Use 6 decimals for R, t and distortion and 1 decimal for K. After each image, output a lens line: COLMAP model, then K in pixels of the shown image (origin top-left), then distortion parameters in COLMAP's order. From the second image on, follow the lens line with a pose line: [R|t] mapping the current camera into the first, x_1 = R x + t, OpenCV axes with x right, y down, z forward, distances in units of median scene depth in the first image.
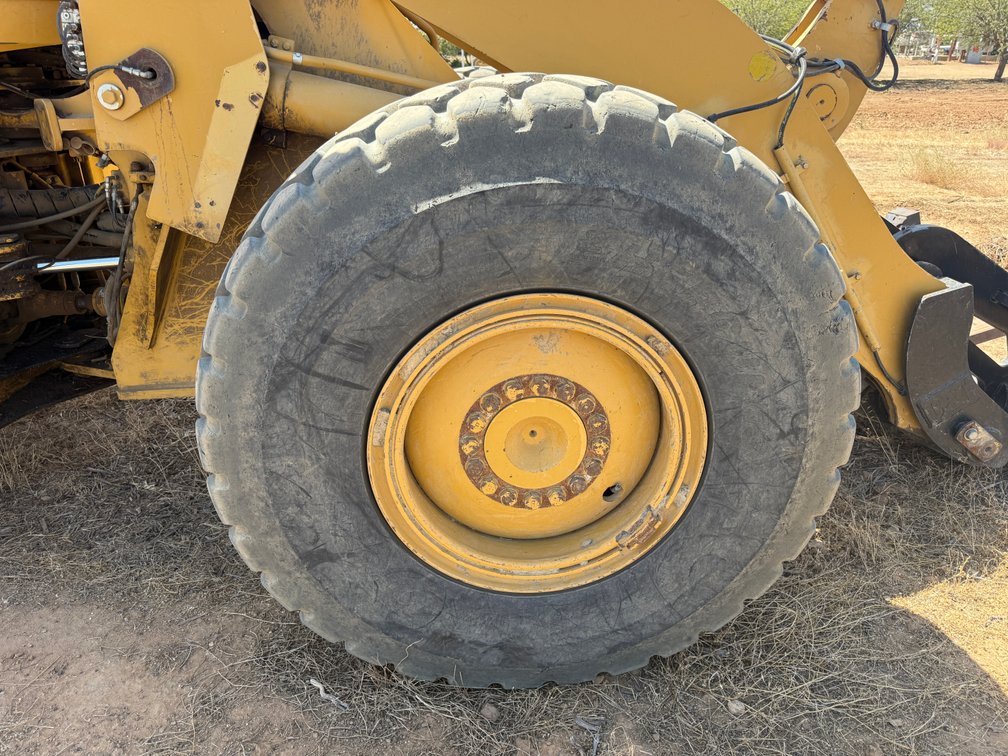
lens RADIAL K [[705.0, 0, 501.5], [0, 705.0, 382.1], [0, 0, 1]] dist [0.023538, -0.033065]
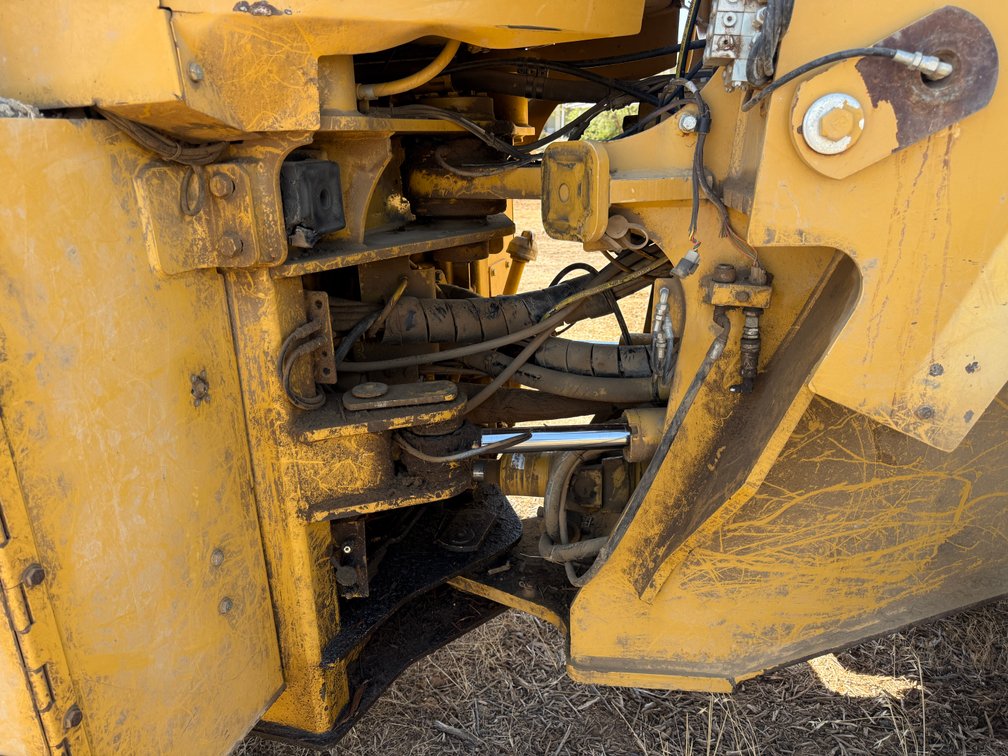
lens RADIAL K [[705.0, 0, 504.2], [0, 705.0, 382.3], [0, 0, 1]] dist [0.023538, -0.033065]
pose [[0.978592, 0.056468, -0.197911, -0.526783], [-0.075963, 0.992826, -0.092334, -0.158722], [0.191278, 0.105391, 0.975861, 0.457535]]
